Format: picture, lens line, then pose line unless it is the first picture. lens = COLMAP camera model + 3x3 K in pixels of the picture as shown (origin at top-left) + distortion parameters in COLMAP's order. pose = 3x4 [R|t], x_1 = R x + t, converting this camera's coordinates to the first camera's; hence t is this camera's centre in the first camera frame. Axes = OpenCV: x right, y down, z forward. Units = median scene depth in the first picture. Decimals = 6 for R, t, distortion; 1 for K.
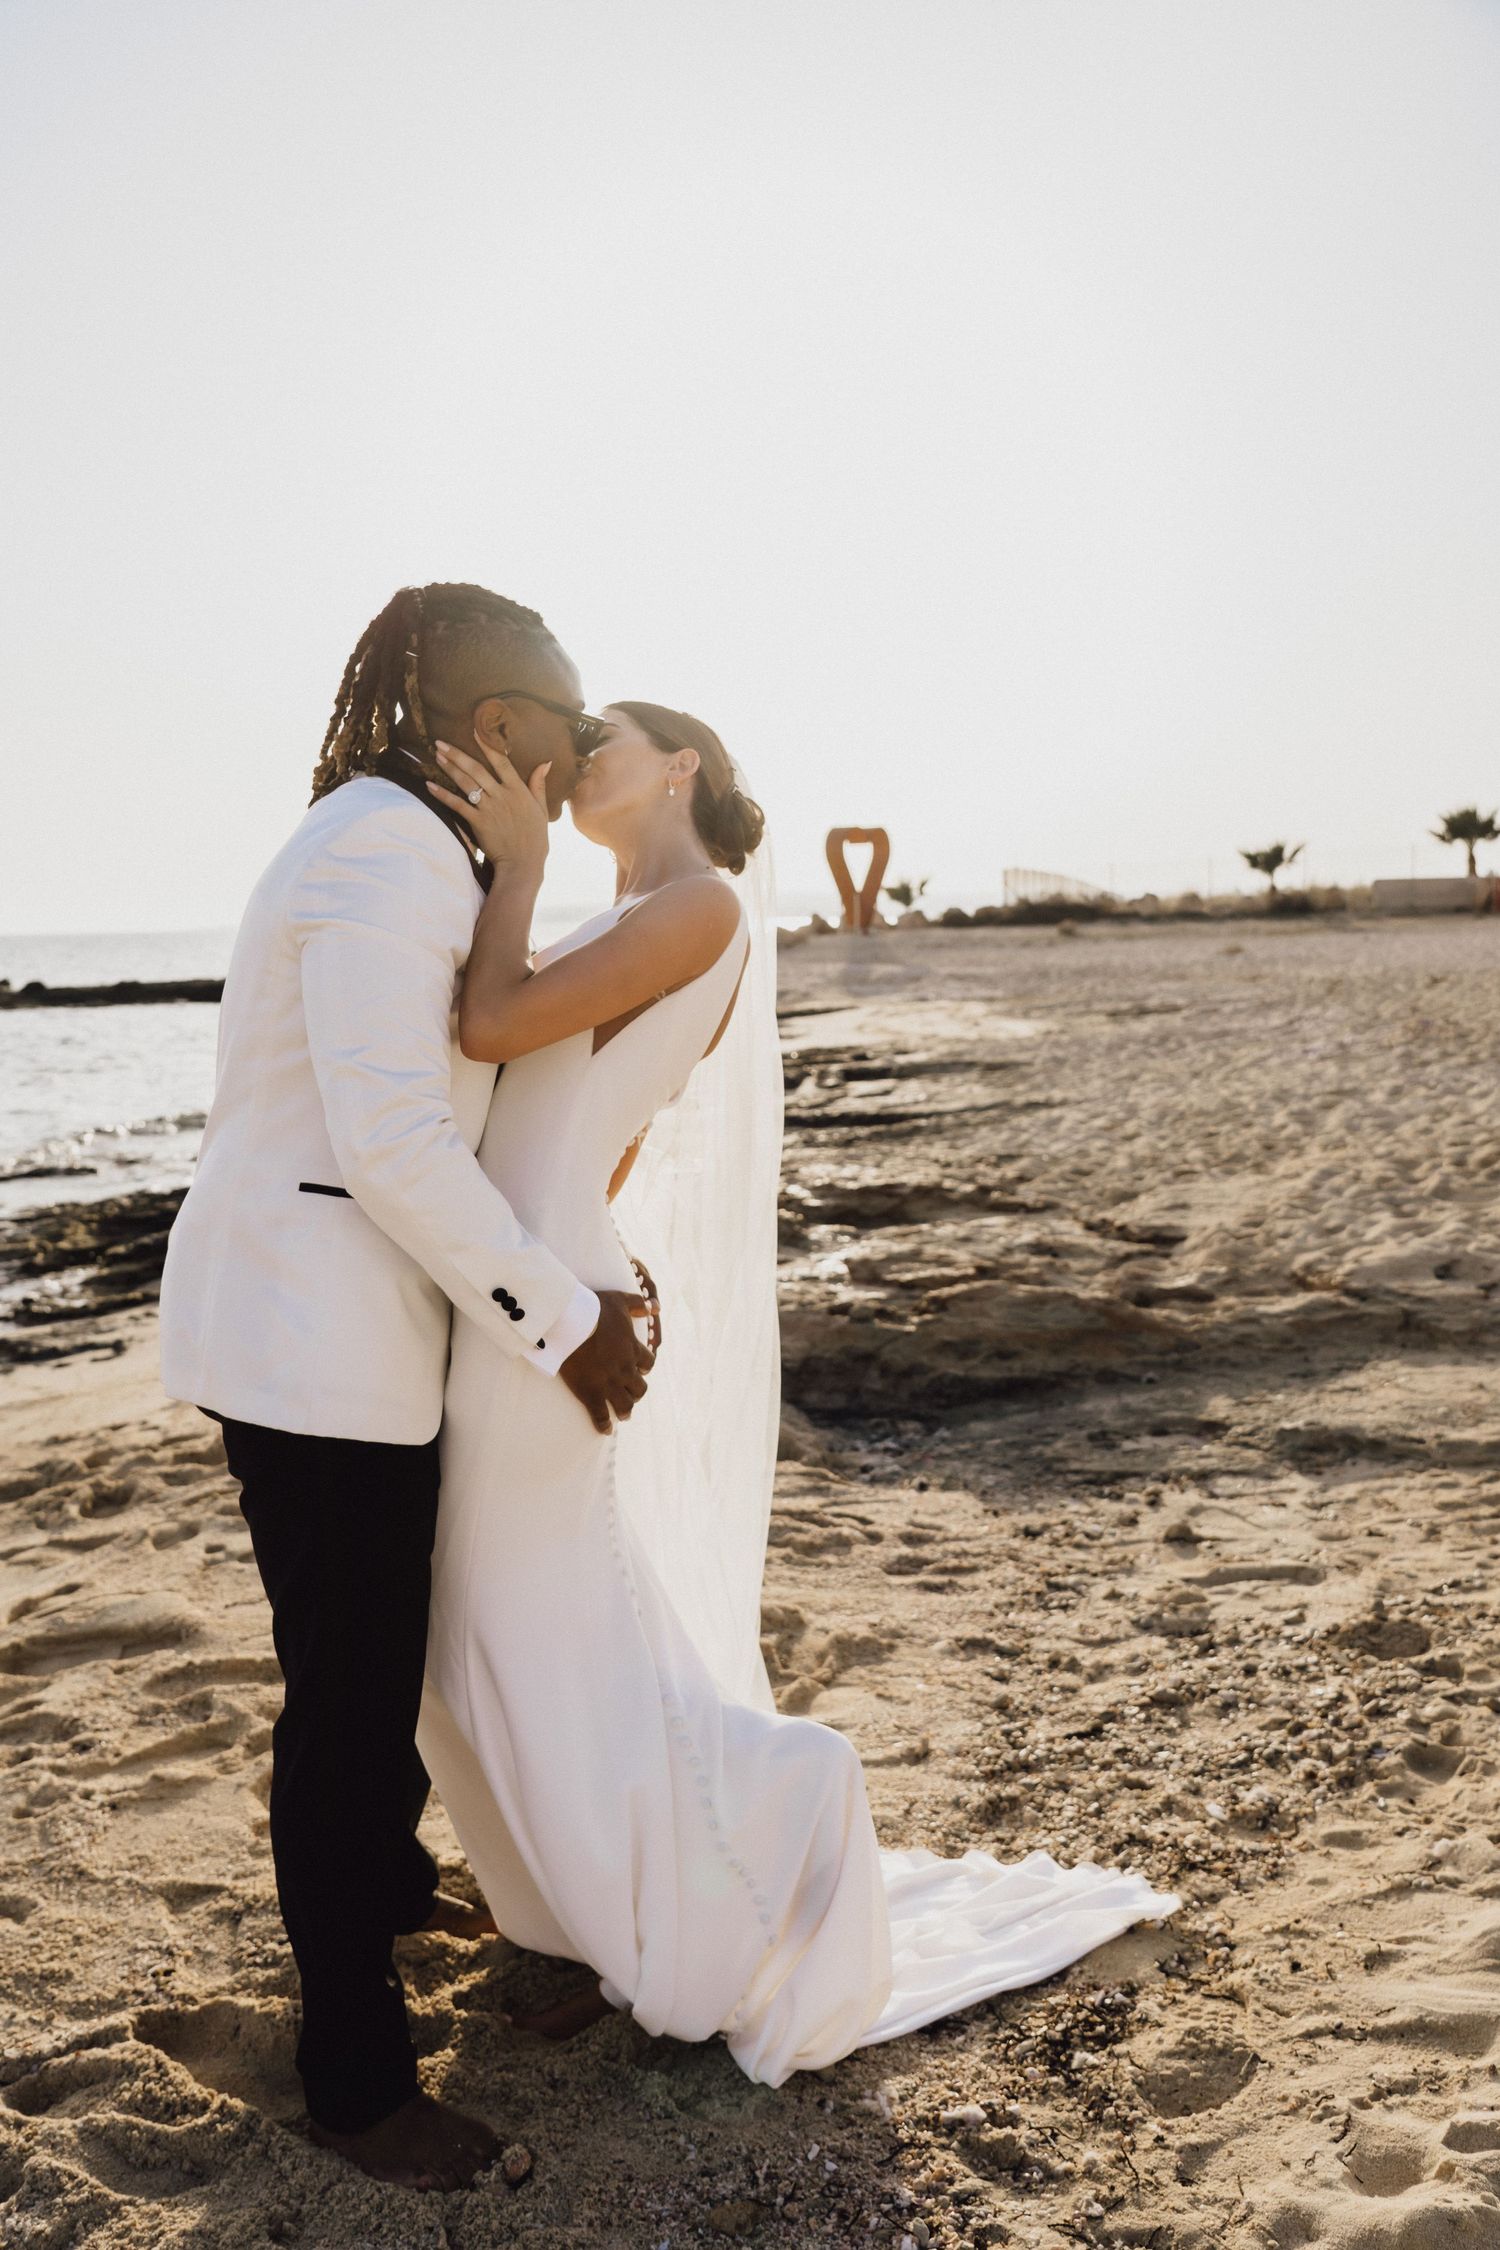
lens RADIAL K [[2002.6, 0, 750.0], [0, 2002.6, 1125.0], [0, 0, 1]] dist [-0.000823, 0.001705]
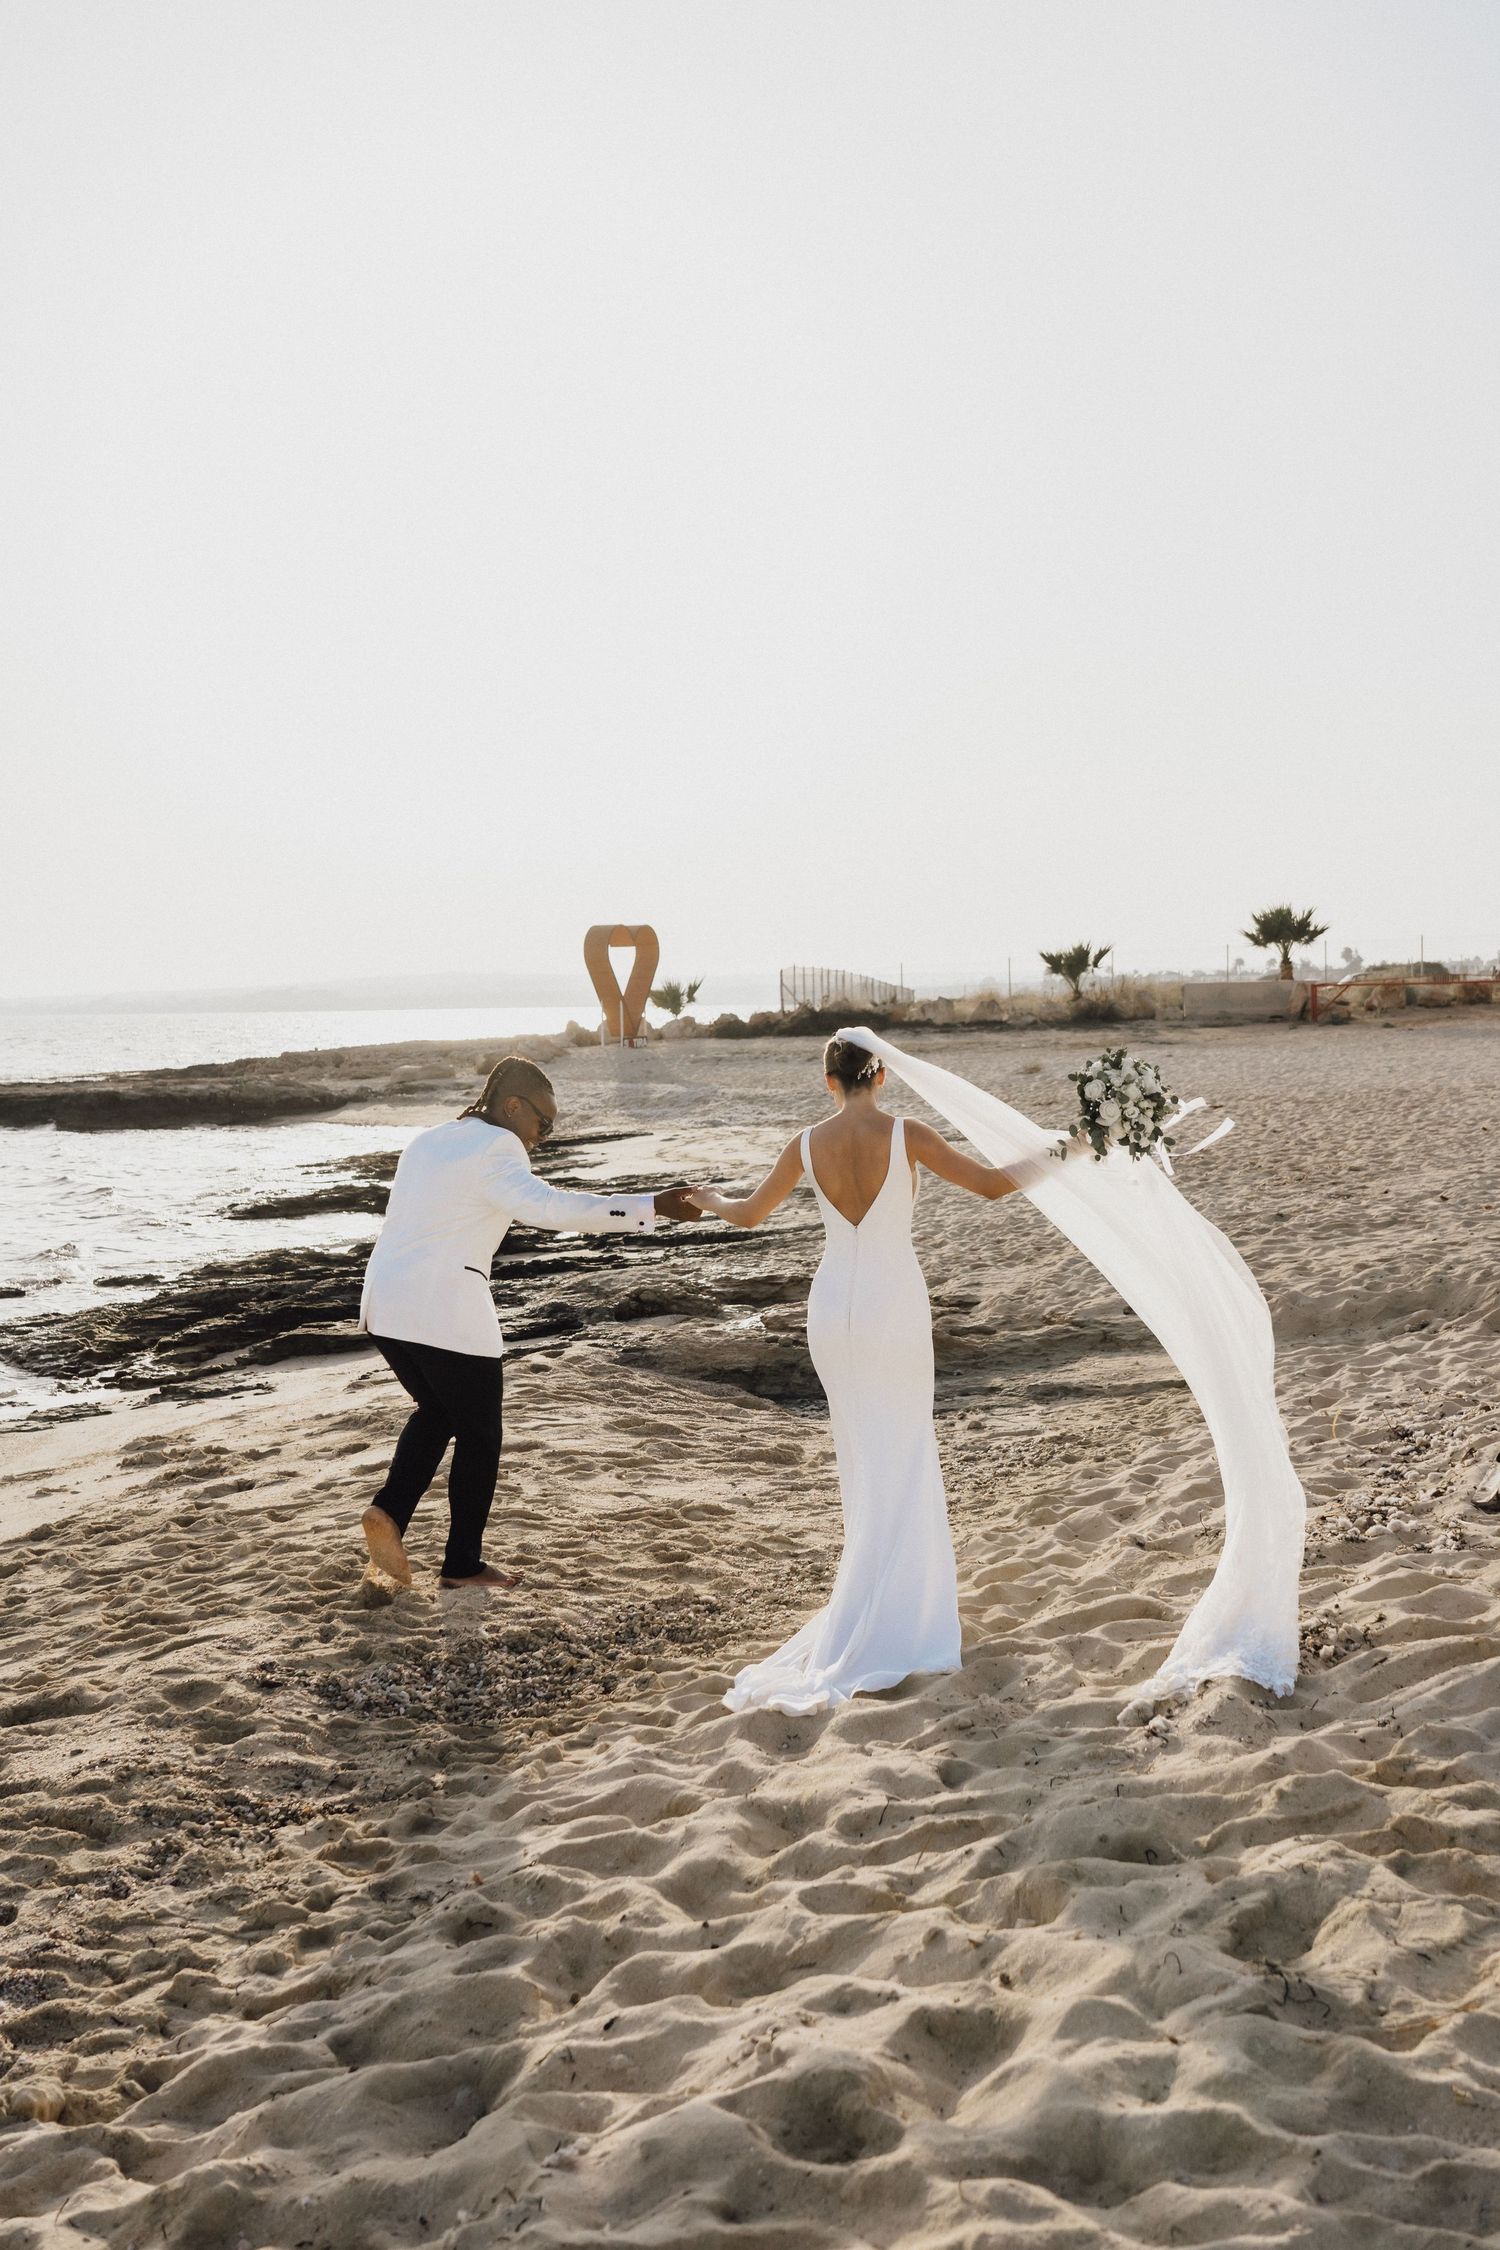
lens RADIAL K [[2555.2, 0, 750.0], [0, 2555.2, 1125.0], [0, 0, 1]] dist [-0.004502, -0.002233]
pose [[0.992666, -0.006171, 0.120733, -0.076713], [0.012973, 0.998367, -0.055632, 0.011036], [-0.120193, 0.056790, 0.991125, -0.369999]]
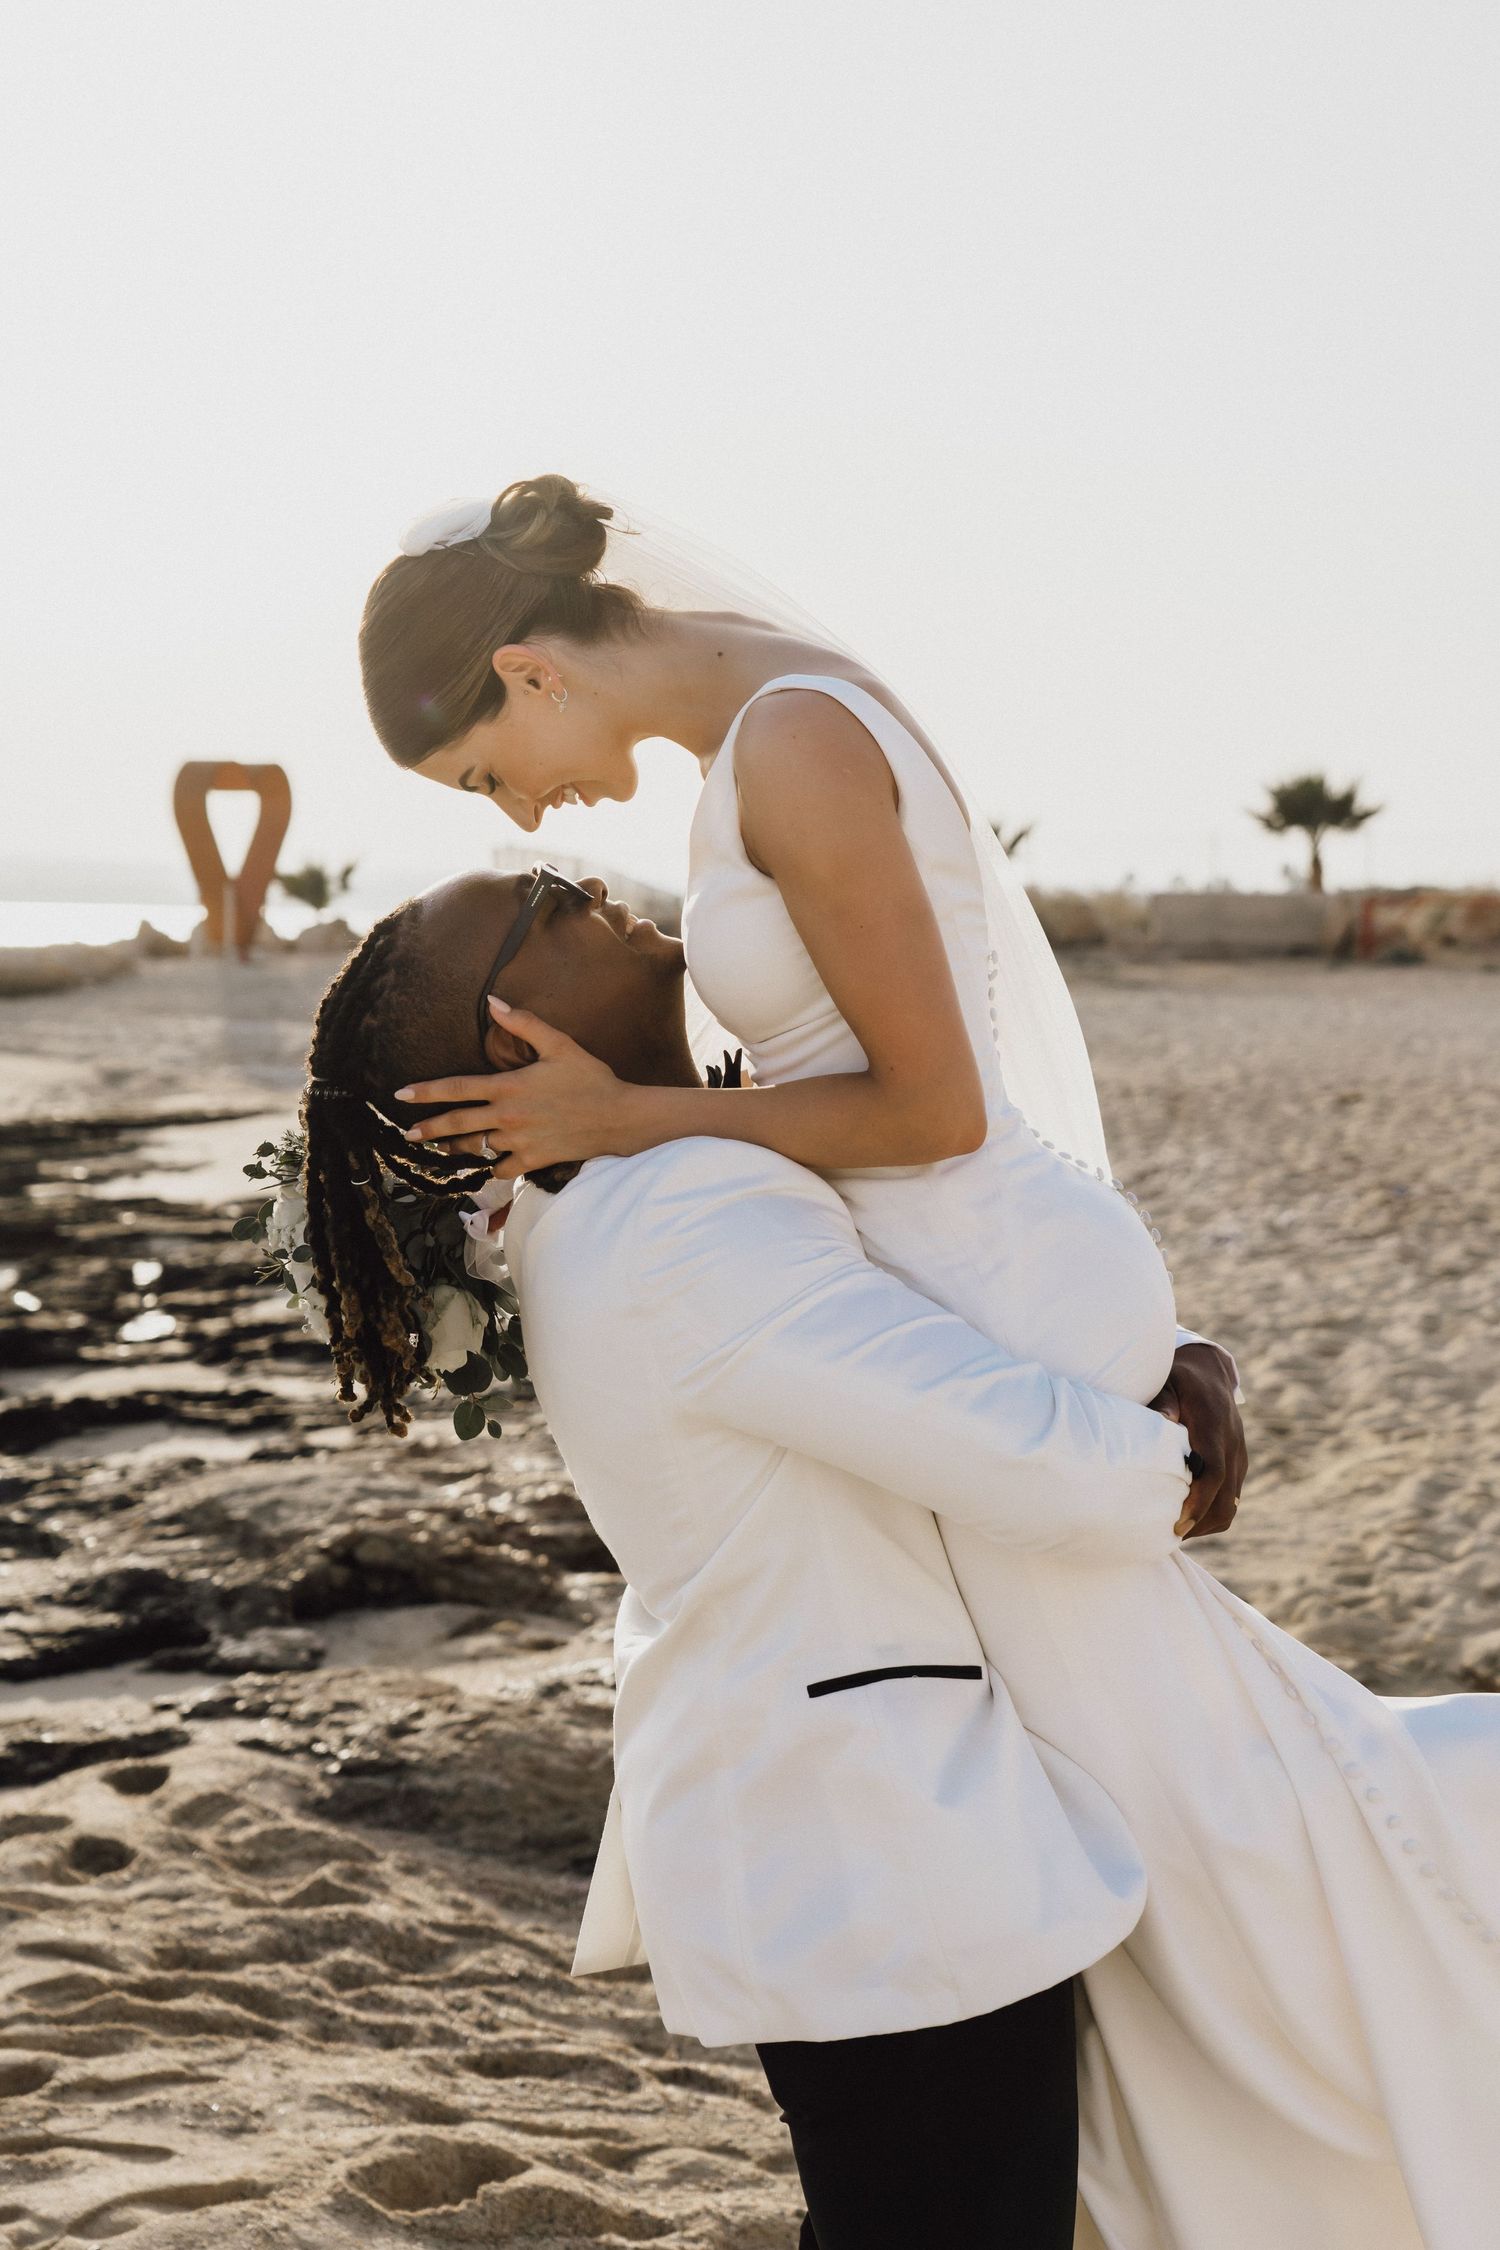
lens RADIAL K [[3772.3, 0, 750.0], [0, 3772.3, 1125.0], [0, 0, 1]] dist [0.056024, 0.133191]
pose [[0.976820, 0.022164, 0.212911, -0.067067], [-0.012009, 0.998733, -0.048871, -0.011446], [-0.213724, 0.045182, 0.975849, -0.027244]]
